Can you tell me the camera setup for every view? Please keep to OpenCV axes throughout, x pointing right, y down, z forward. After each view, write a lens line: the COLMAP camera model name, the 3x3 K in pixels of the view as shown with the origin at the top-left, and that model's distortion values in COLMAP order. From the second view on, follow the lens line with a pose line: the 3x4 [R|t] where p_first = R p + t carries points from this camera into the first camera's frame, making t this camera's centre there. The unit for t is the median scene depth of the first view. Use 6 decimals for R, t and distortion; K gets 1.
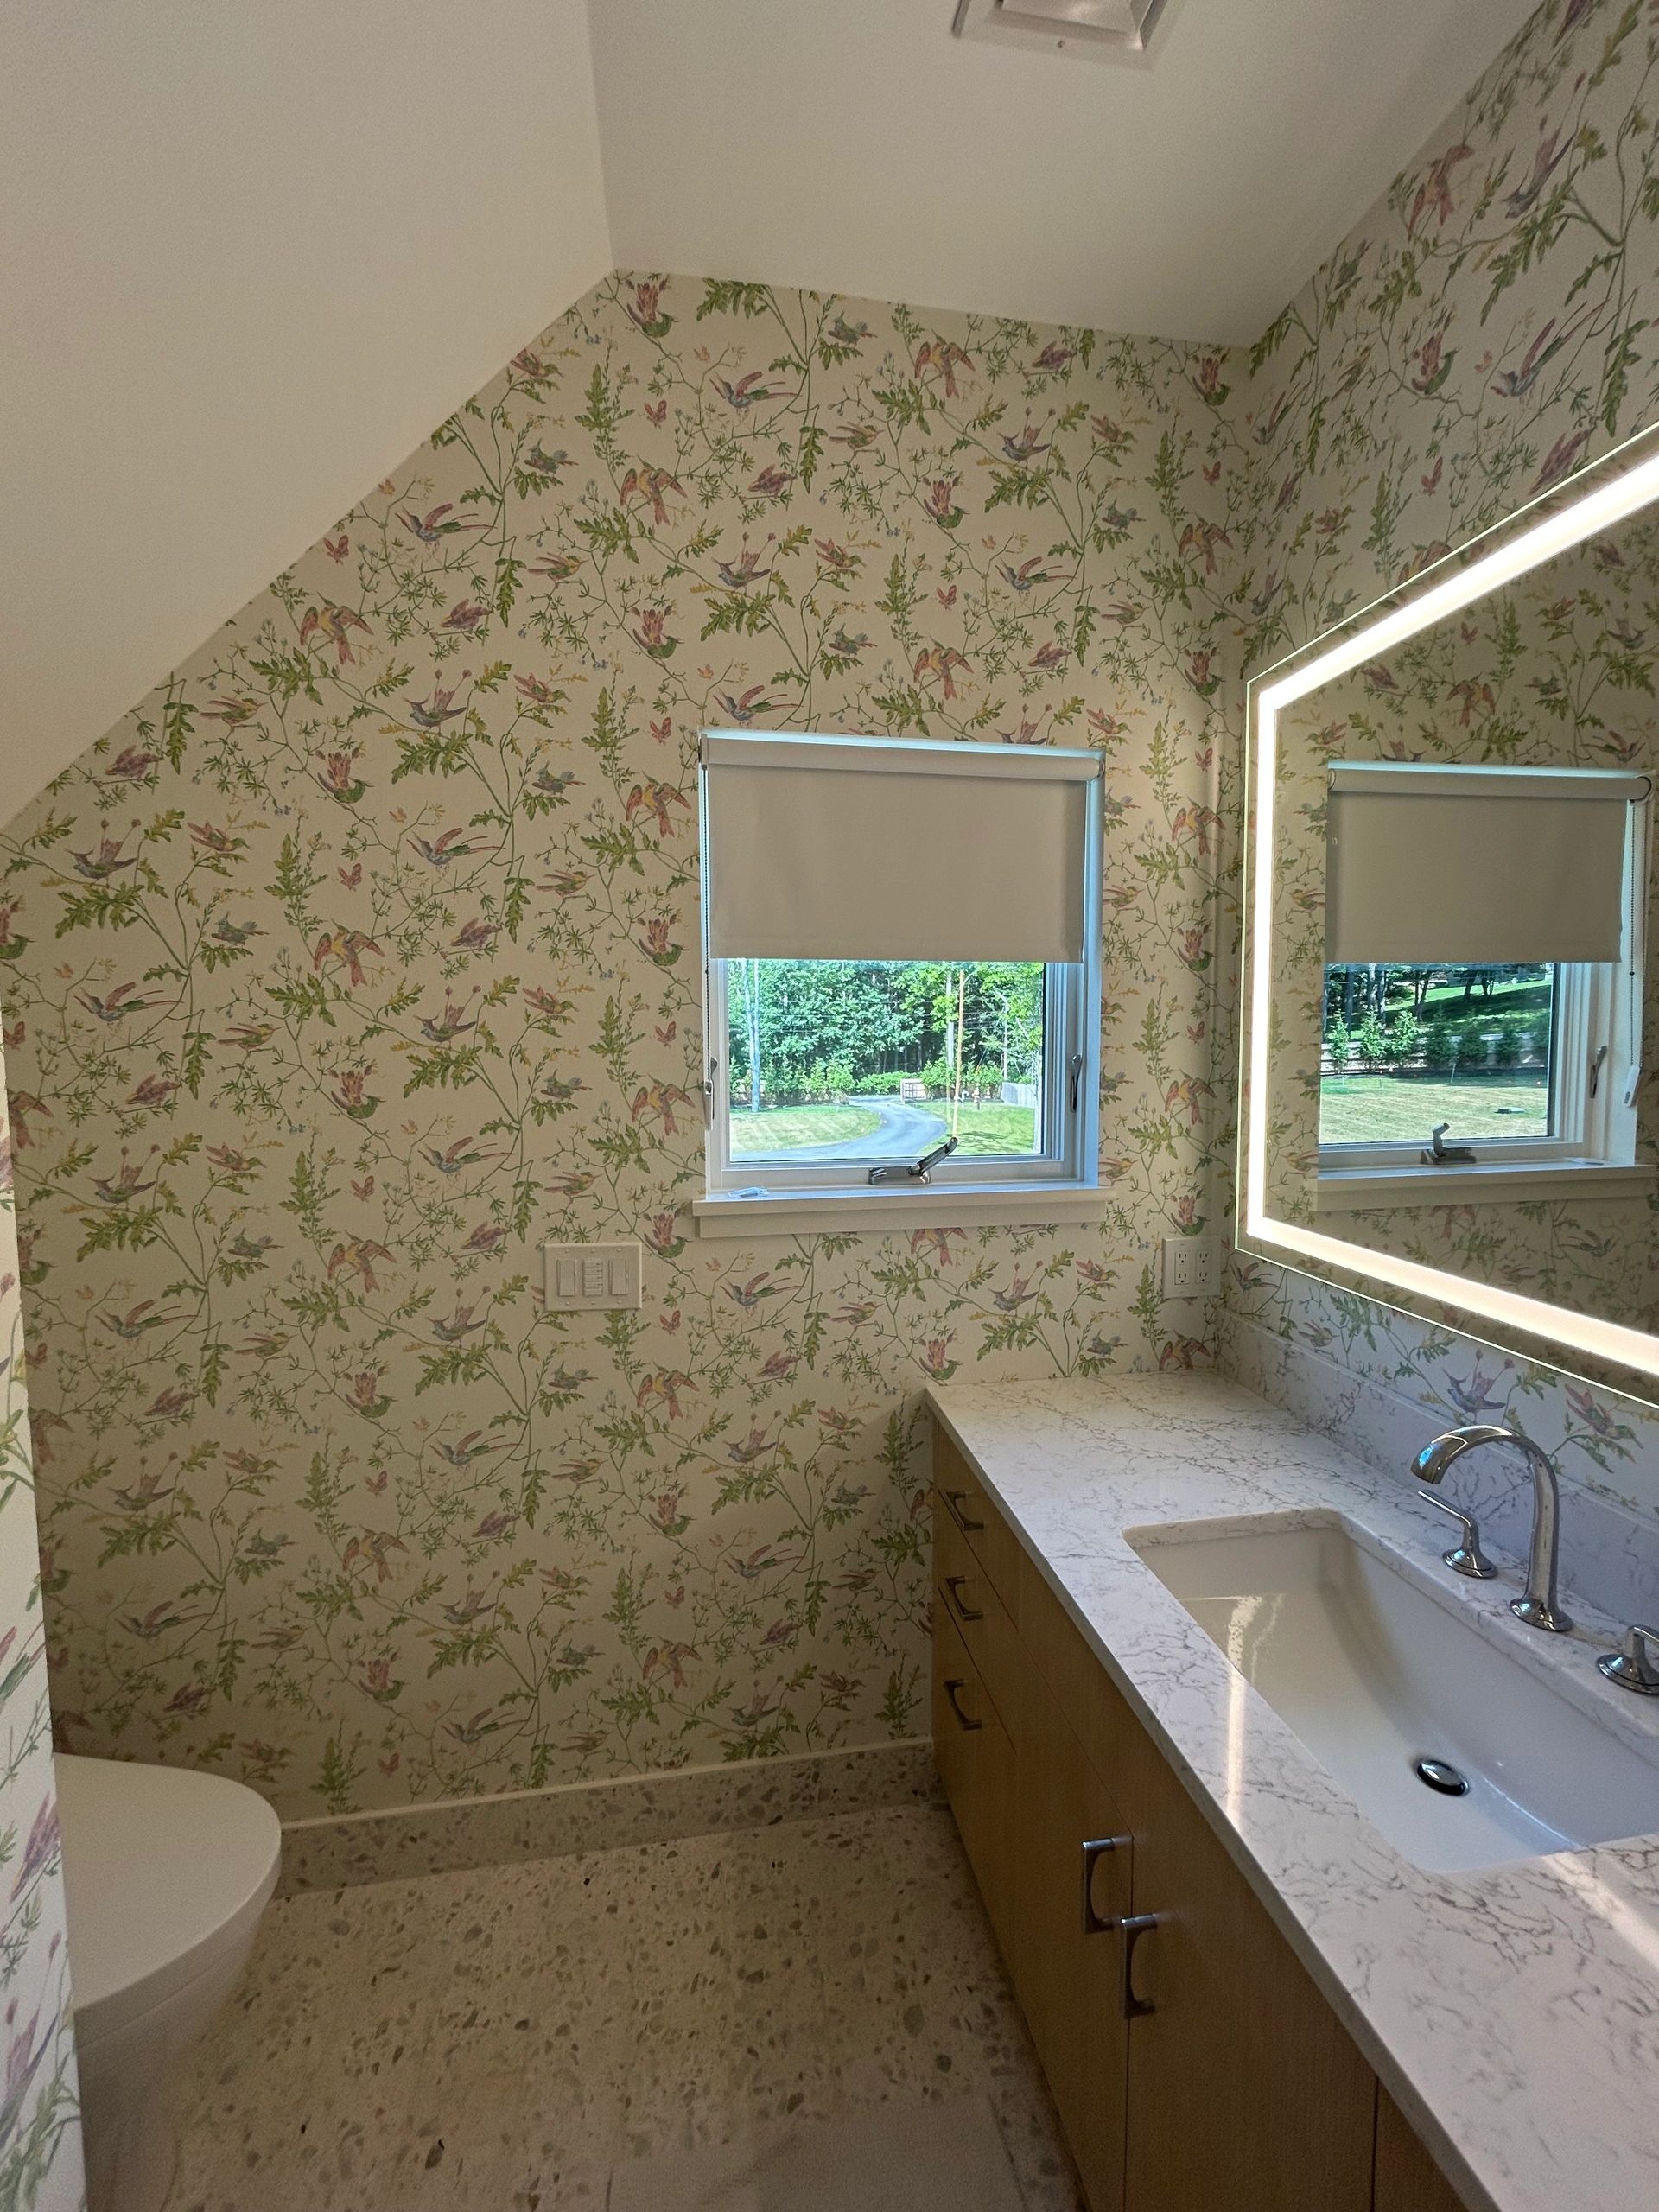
lens RADIAL K [[892.6, 0, 834.2], [0, 892.6, 1104.7], [0, 0, 1]] dist [-0.004233, 0.000756]
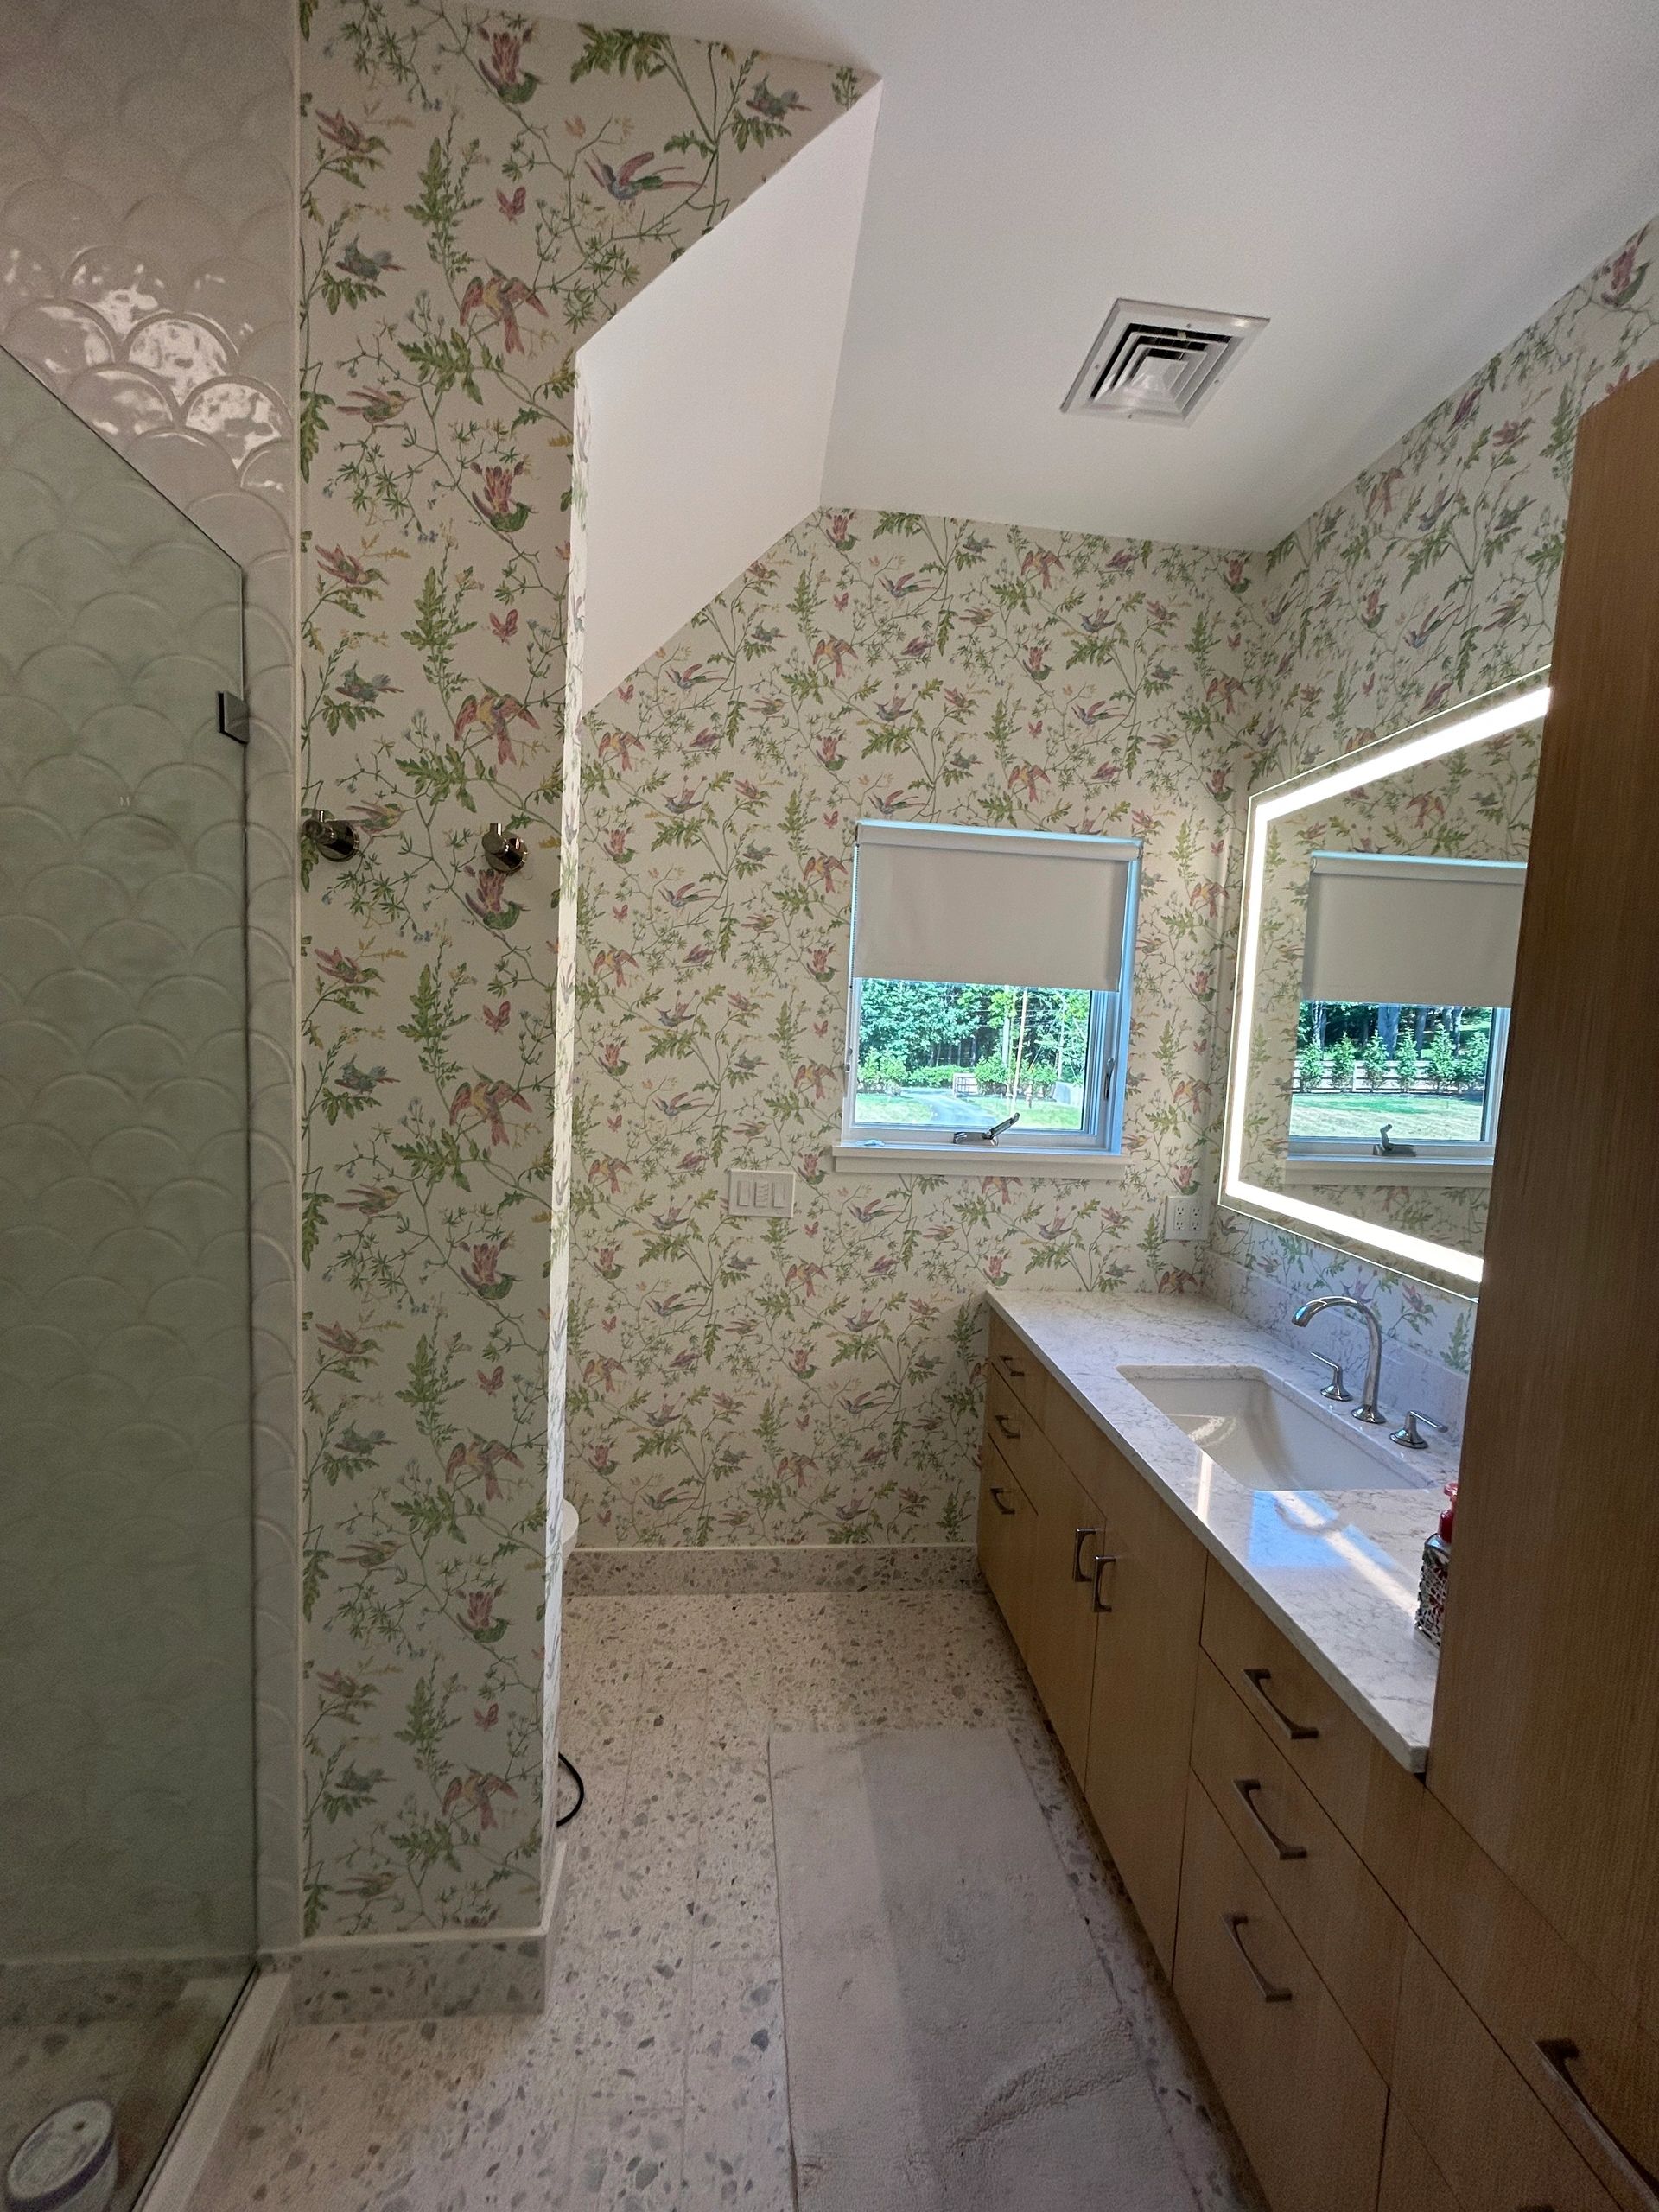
lens RADIAL K [[892.6, 0, 834.2], [0, 892.6, 1104.3], [0, 0, 1]] dist [0.002102, -0.011513]
pose [[0.996932, 0.055682, -0.055014, -0.080247], [-0.055043, 0.998398, 0.013073, 0.022282], [0.055654, -0.010005, 0.998400, -0.436220]]
